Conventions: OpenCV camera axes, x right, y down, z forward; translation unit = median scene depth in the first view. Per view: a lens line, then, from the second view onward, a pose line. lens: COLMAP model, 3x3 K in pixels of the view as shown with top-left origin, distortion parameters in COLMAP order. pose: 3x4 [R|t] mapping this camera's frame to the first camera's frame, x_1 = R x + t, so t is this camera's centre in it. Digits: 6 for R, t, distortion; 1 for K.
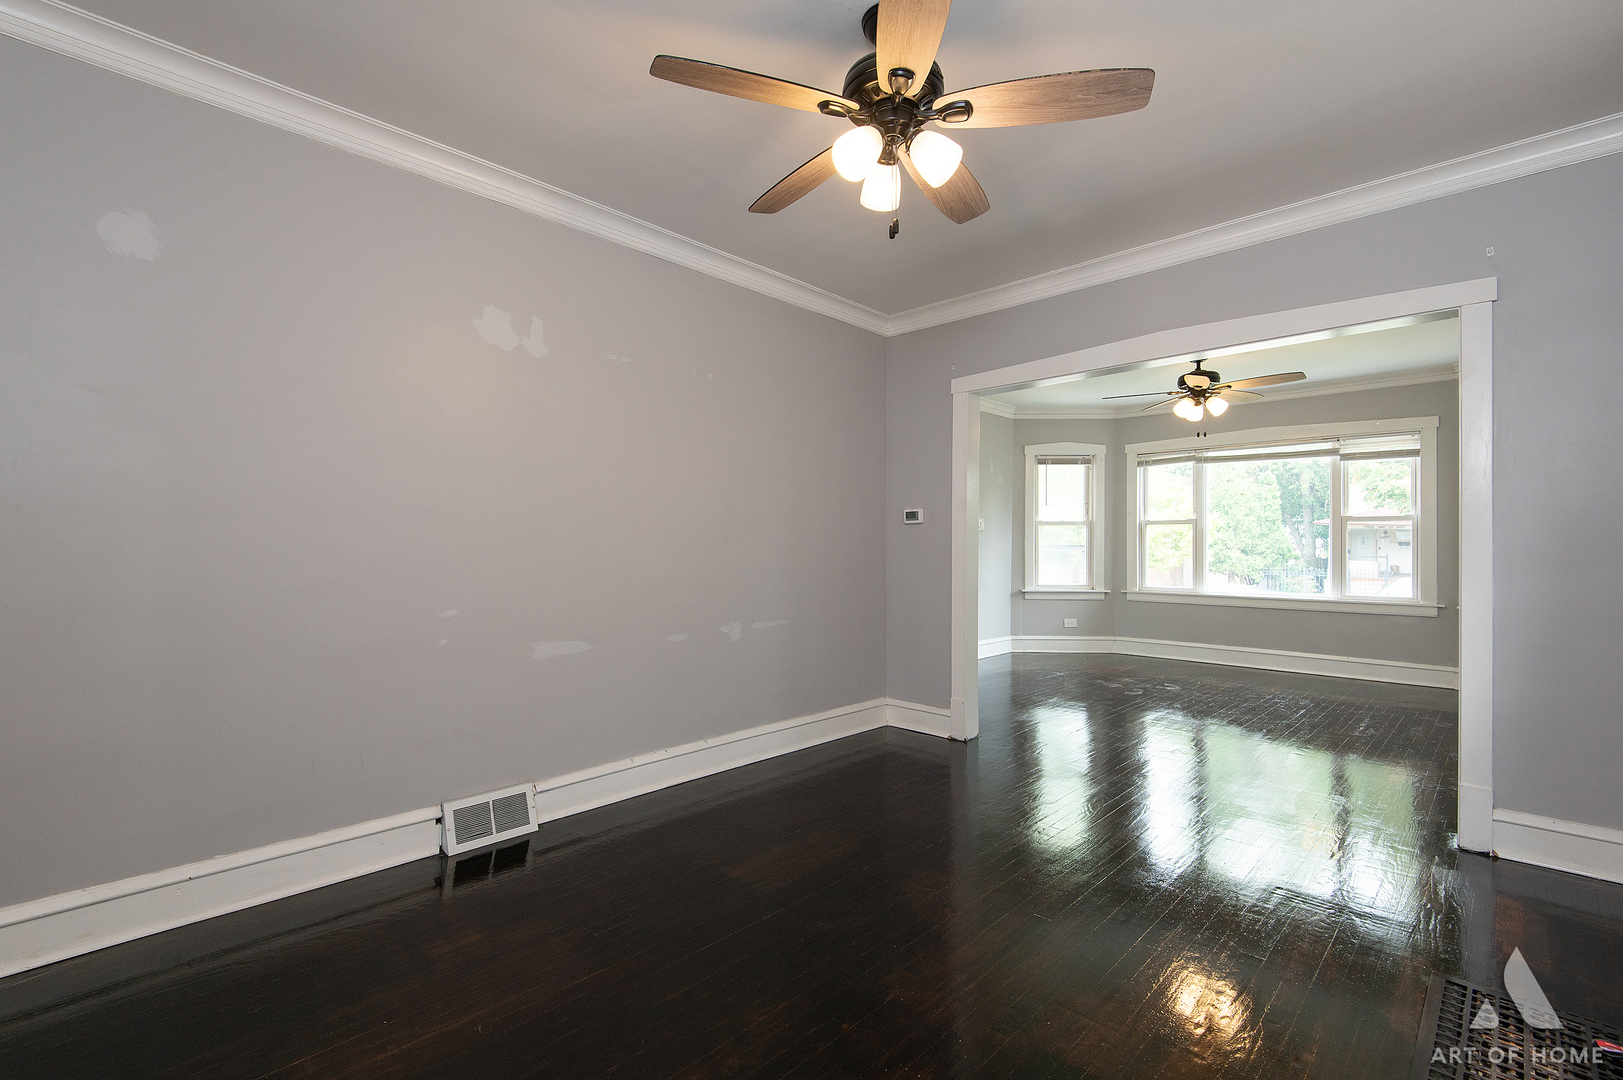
lens RADIAL K [[736.1, 0, 806.8], [0, 736.1, 543.8], [0, 0, 1]] dist [0.047451, -0.033138]
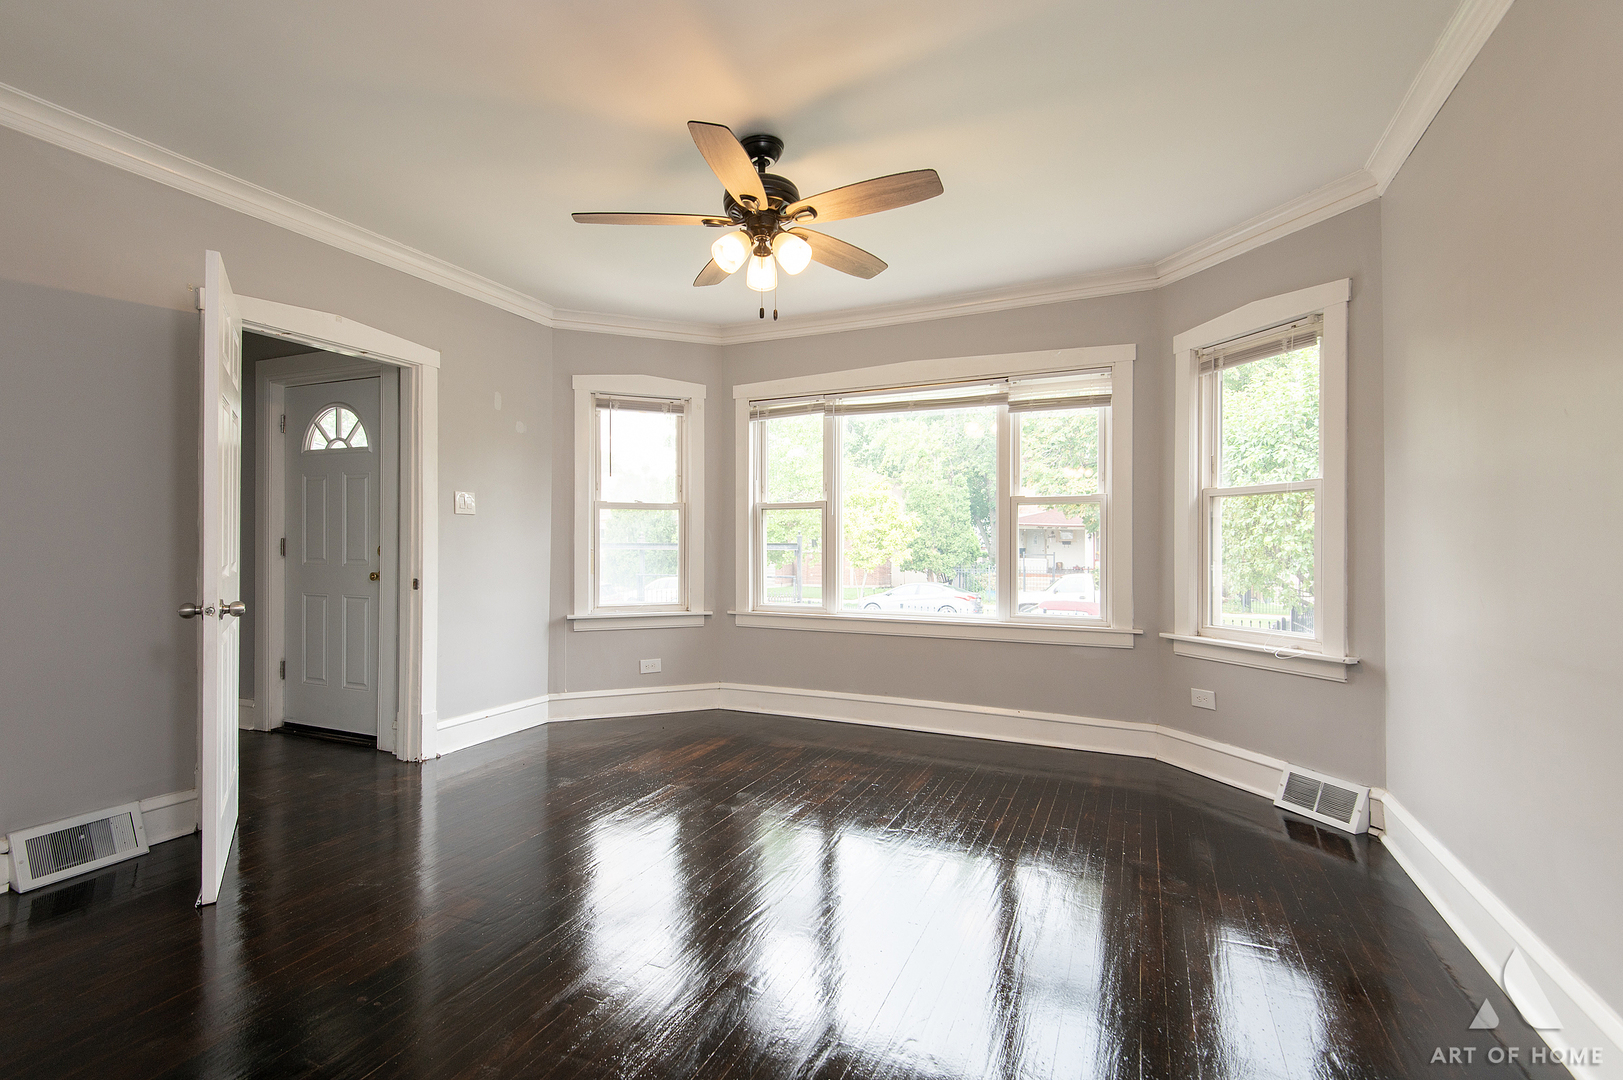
lens RADIAL K [[736.1, 0, 806.8], [0, 736.1, 543.8], [0, 0, 1]] dist [0.047451, -0.033138]
pose [[0.942672, -0.000675, 0.333721, 0.276595], [0.000606, 1.000000, 0.000312, 0.003991], [-0.333721, -0.000092, 0.942672, 0.375750]]
